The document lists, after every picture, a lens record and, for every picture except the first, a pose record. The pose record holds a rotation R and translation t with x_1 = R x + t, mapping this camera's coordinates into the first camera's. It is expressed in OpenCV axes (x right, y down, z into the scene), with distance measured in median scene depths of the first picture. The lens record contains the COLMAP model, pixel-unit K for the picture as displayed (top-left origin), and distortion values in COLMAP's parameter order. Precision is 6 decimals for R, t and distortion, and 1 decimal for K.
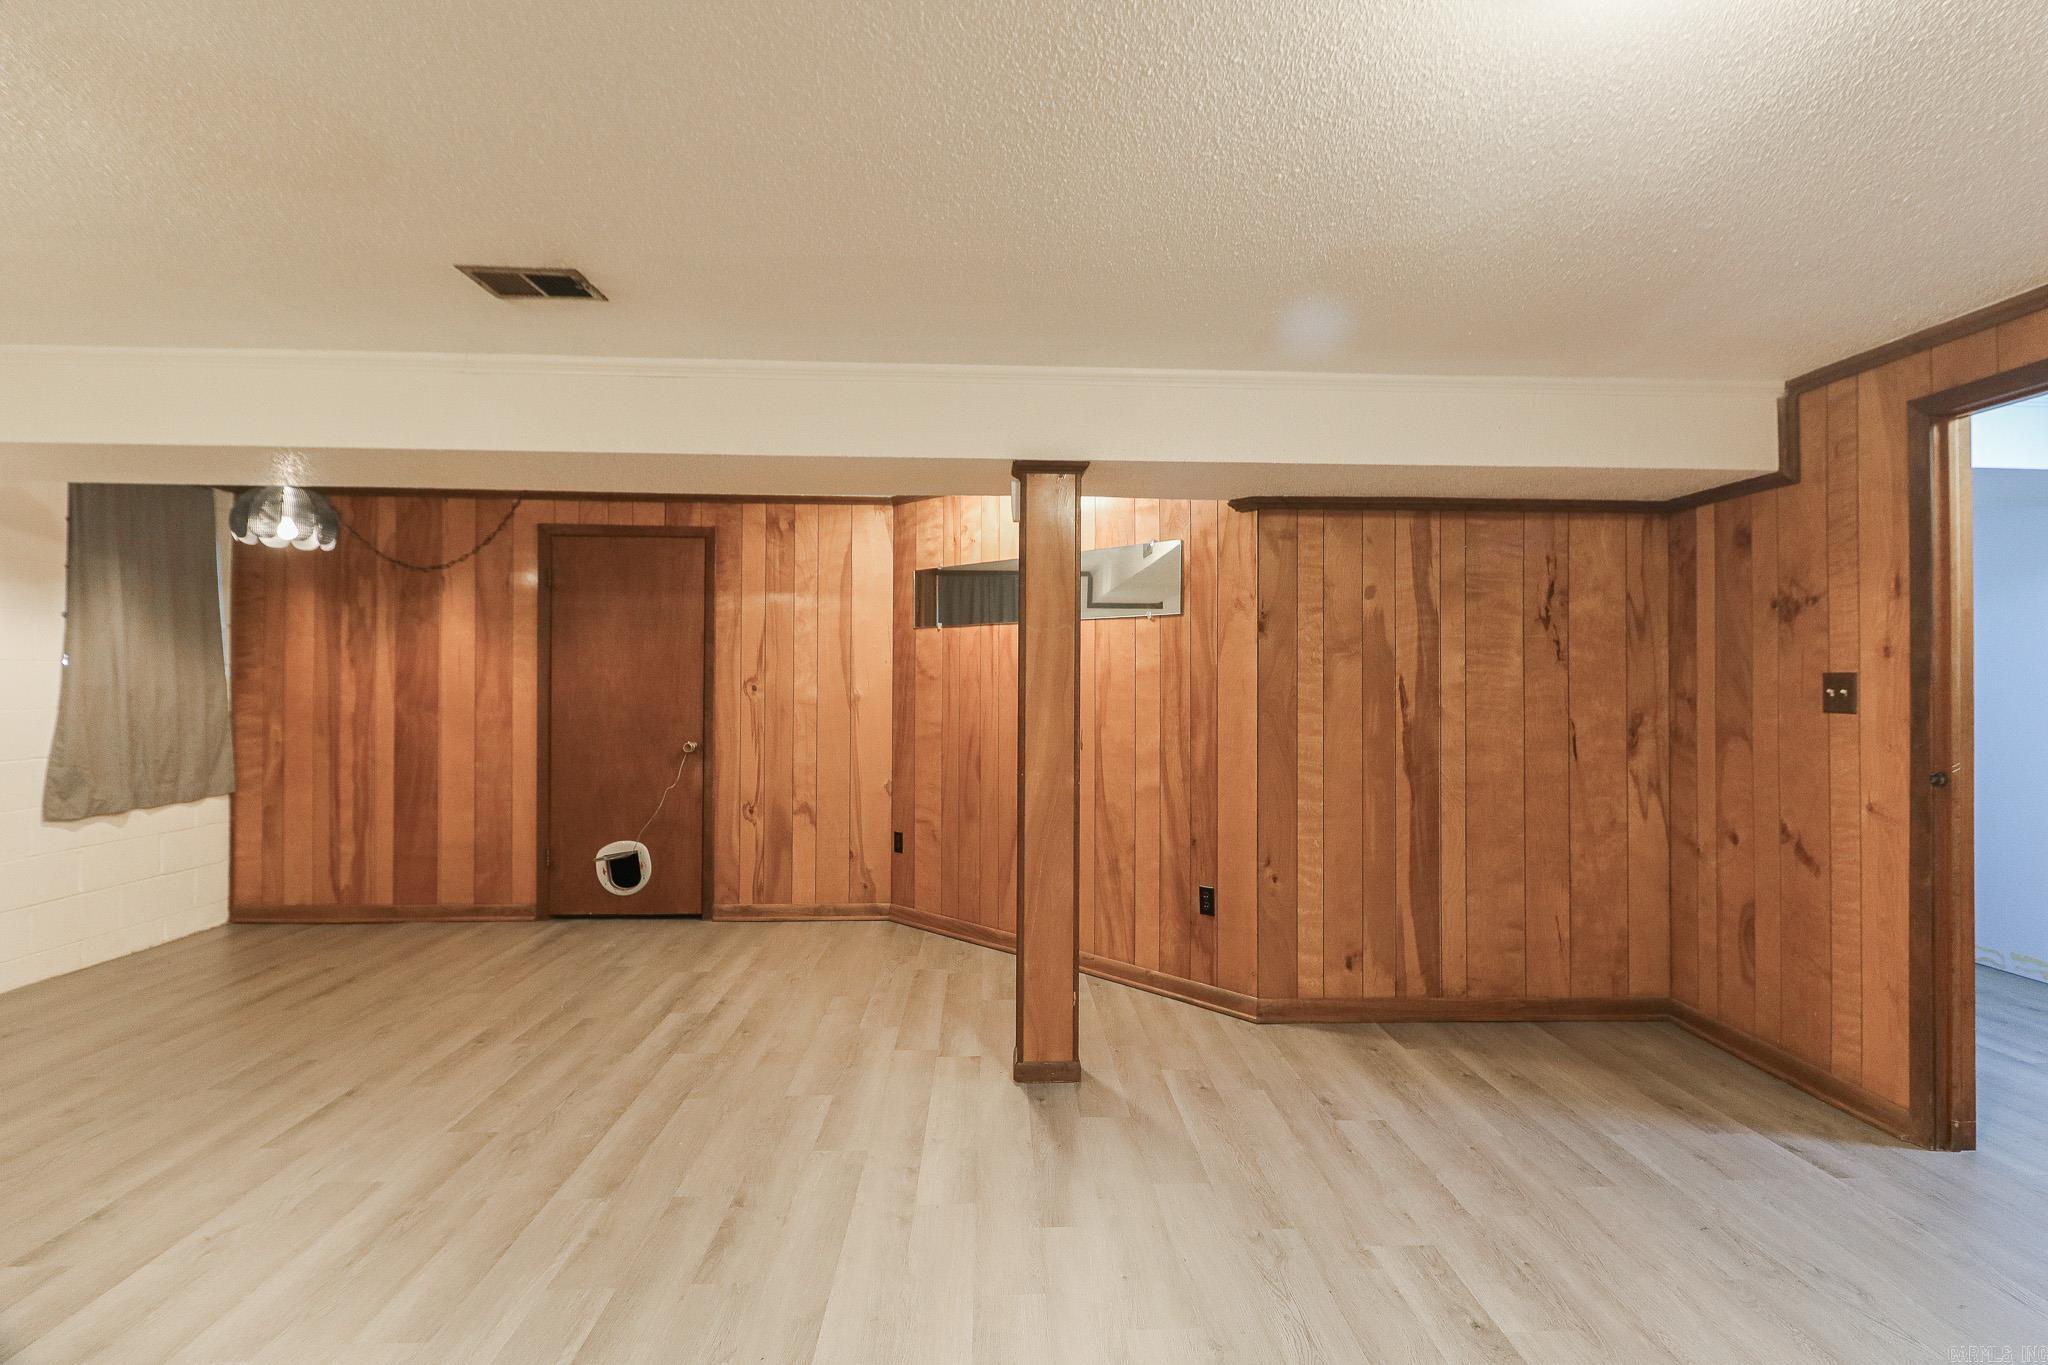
lens RADIAL K [[959.7, 0, 1043.5], [0, 959.7, 679.8], [0, 0, 1]] dist [0.003733, -0.000983]
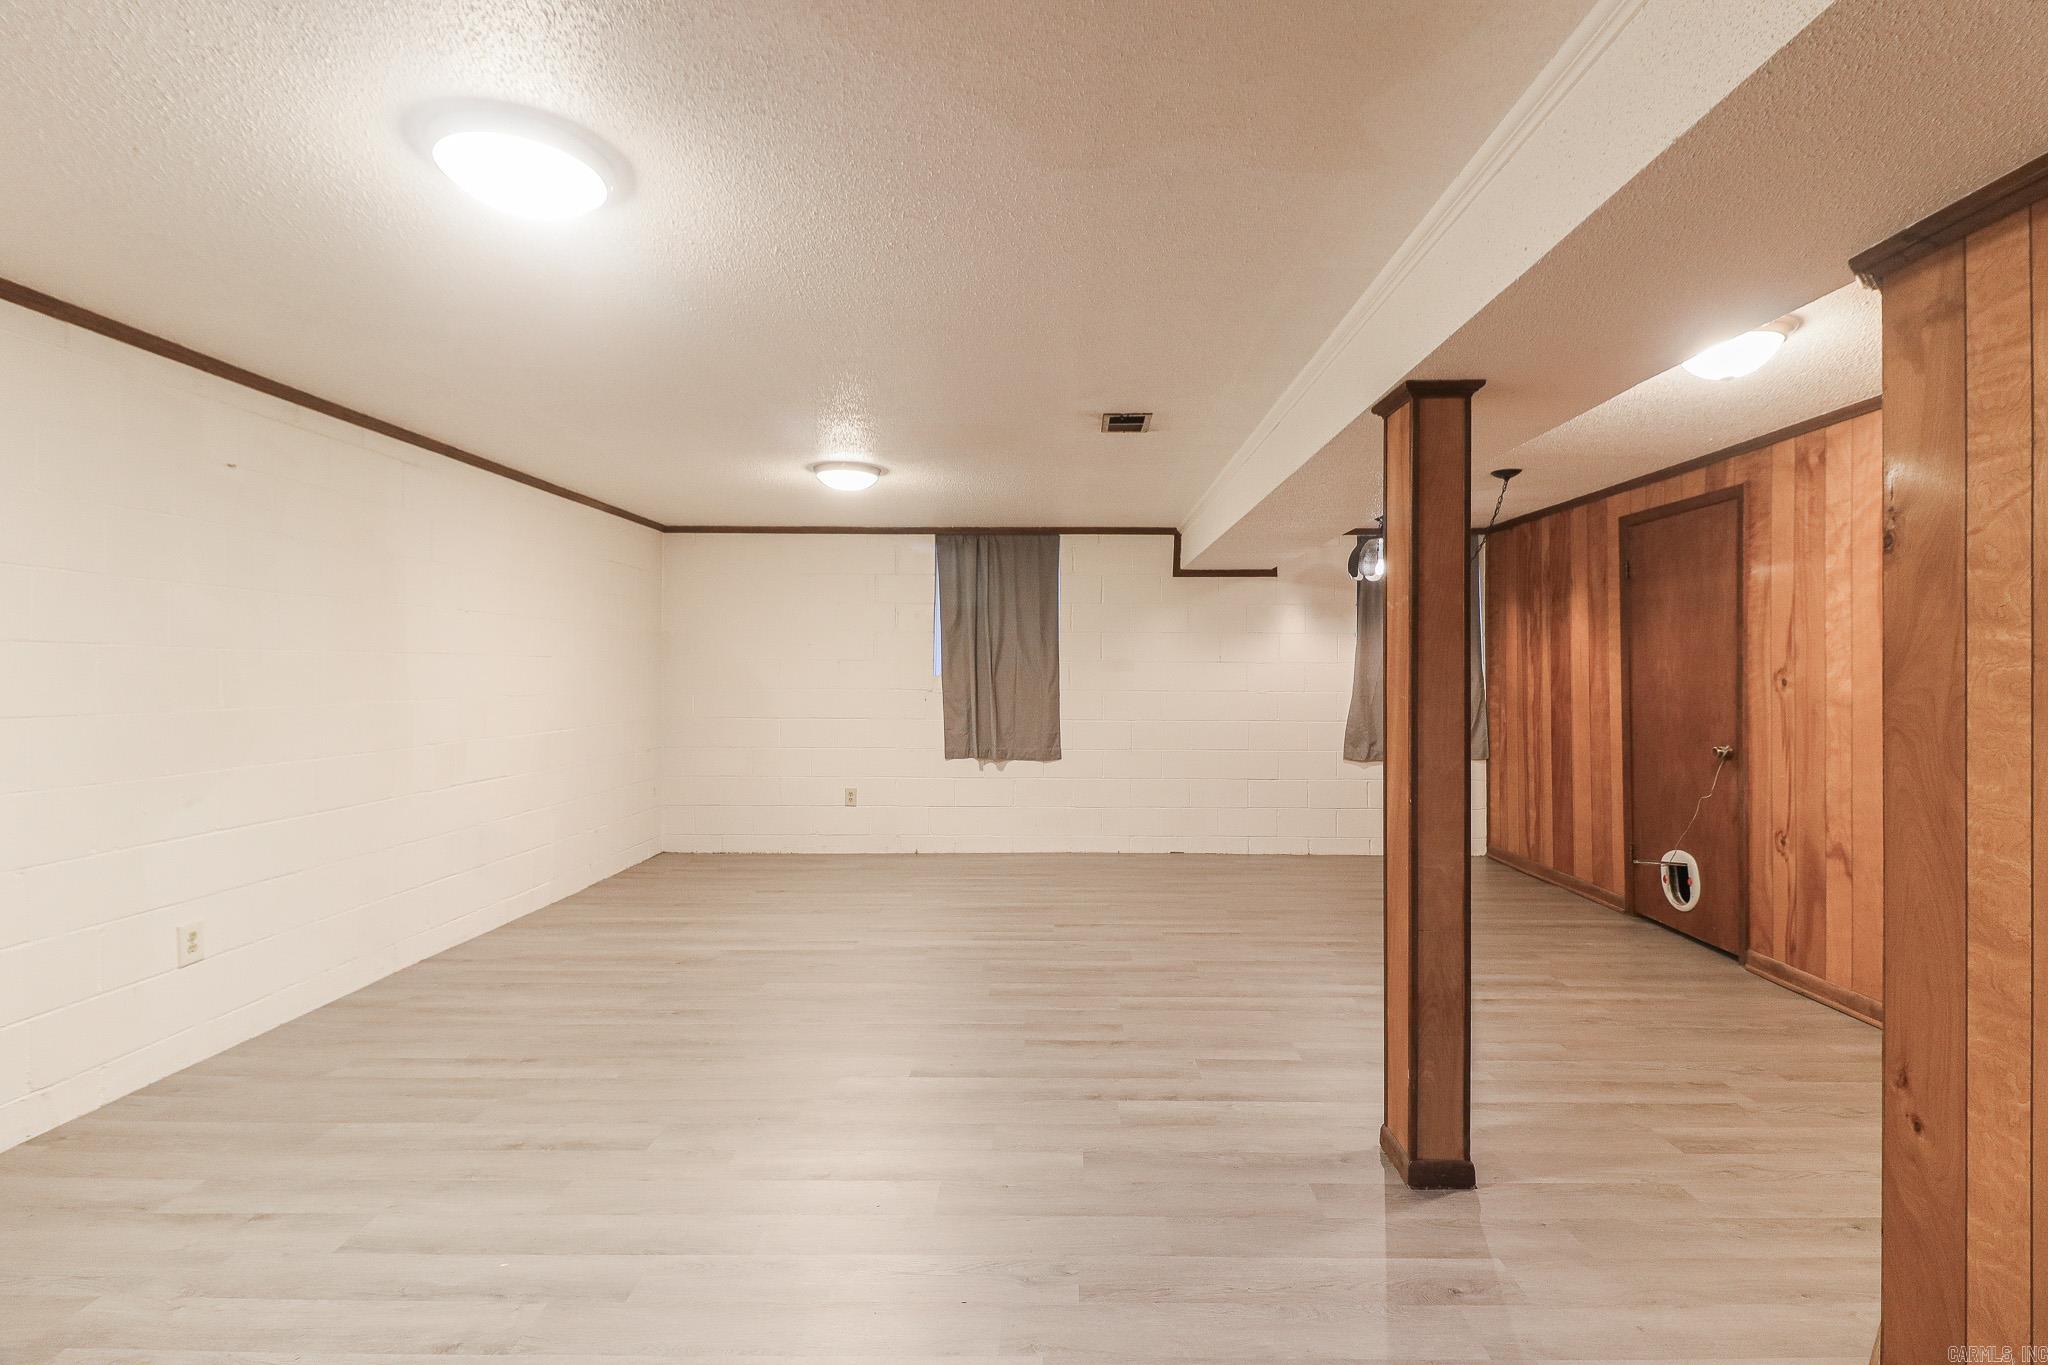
lens RADIAL K [[959.7, 0, 1042.9], [0, 959.7, 676.2], [0, 0, 1]] dist [0.003733, -0.000983]
pose [[-0.078926, -0.002992, -0.996876, 0.517827], [-0.000549, 0.999995, -0.002958, 0.006715], [0.996880, 0.000314, -0.078927, 0.477839]]
